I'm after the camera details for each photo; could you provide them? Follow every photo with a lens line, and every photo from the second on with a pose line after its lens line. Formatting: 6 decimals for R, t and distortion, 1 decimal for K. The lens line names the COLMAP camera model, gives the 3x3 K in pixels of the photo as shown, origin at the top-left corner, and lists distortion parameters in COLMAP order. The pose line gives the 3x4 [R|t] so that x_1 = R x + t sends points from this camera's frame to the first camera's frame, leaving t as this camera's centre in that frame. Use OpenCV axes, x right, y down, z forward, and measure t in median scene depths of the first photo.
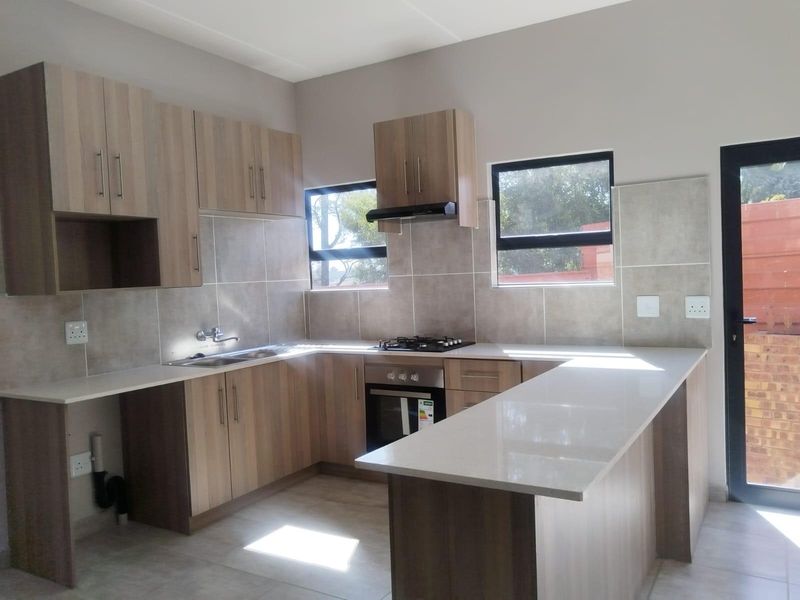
lens RADIAL K [[619.9, 0, 400.0], [0, 619.9, 300.0], [0, 0, 1]] dist [-0.012742, -0.008077]
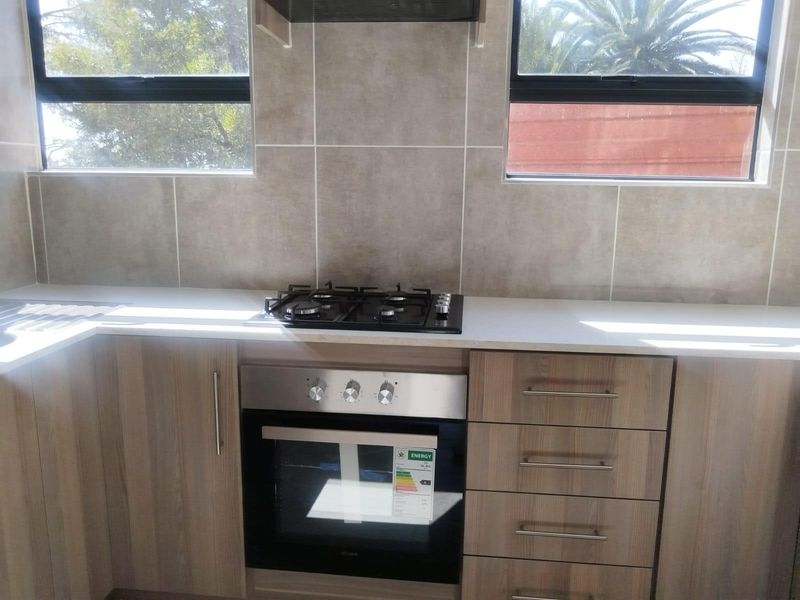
lens RADIAL K [[619.9, 0, 400.0], [0, 619.9, 300.0], [0, 0, 1]] dist [-0.012742, -0.008077]
pose [[0.901998, -0.032606, 0.430507, -0.127853], [-0.032164, 0.989298, 0.142317, 0.005174], [-0.430540, -0.142217, 0.891297, 0.588520]]
